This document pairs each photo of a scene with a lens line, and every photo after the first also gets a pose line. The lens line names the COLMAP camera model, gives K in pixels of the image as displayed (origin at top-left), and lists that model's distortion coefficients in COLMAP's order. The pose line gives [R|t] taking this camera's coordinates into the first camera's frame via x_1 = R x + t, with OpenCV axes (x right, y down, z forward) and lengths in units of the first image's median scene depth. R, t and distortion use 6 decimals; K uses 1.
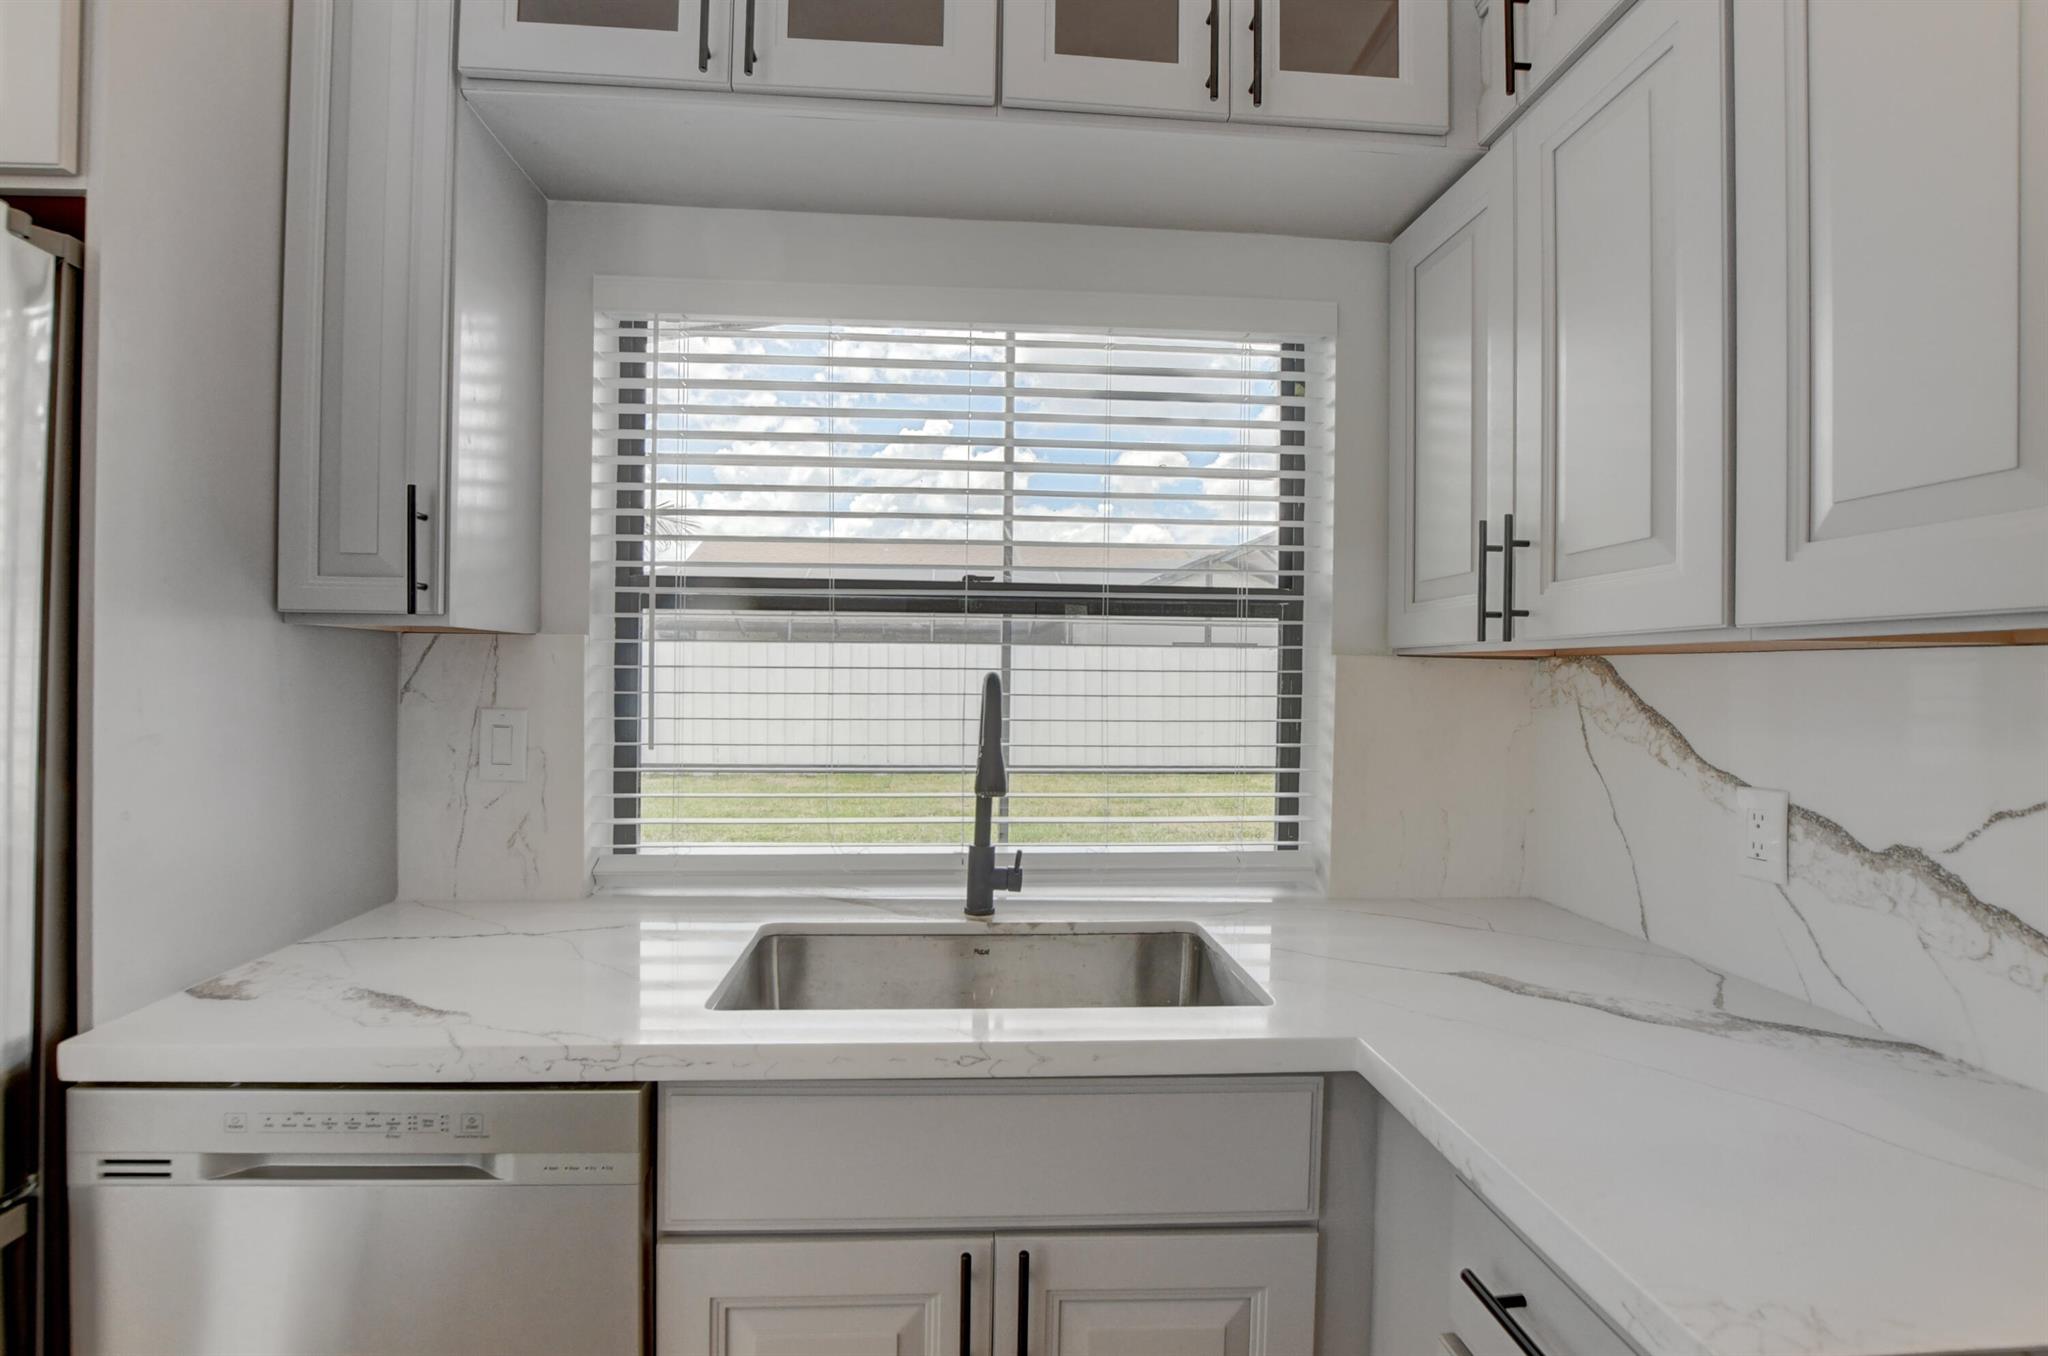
lens RADIAL K [[998.5, 0, 1010.7], [0, 998.5, 683.7], [0, 0, 1]] dist [-0.002420, 0.000590]
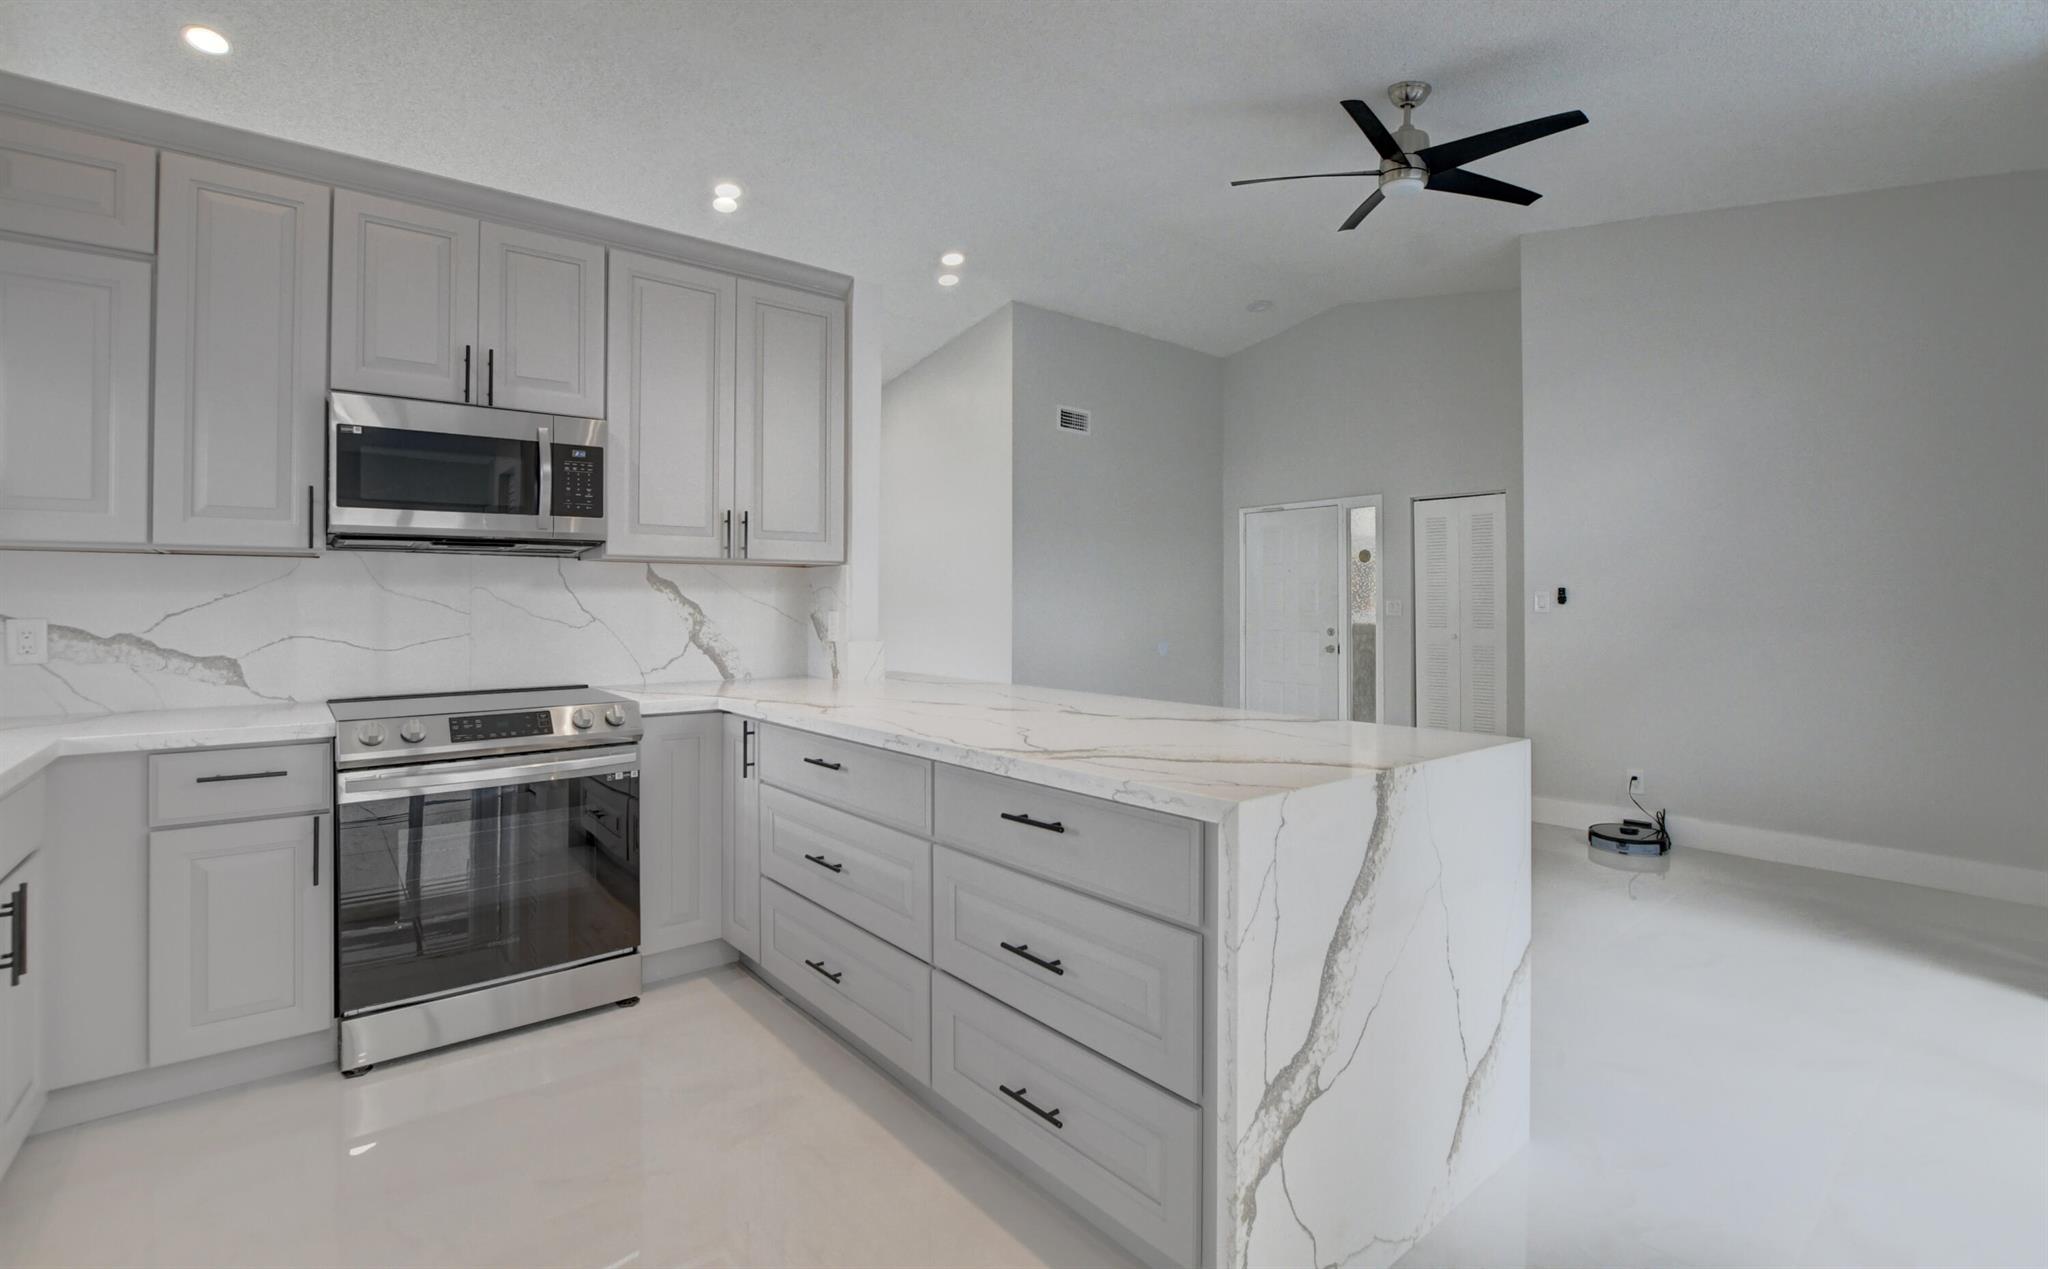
lens RADIAL K [[908.6, 0, 988.4], [0, 908.6, 587.3], [0, 0, 1]] dist [-0.011186, -0.000040]
pose [[-0.554591, 0.002479, 0.832119, -1.630557], [0.003759, 0.999993, -0.000473, 0.044150], [-0.832114, 0.002866, -0.554597, 0.346673]]
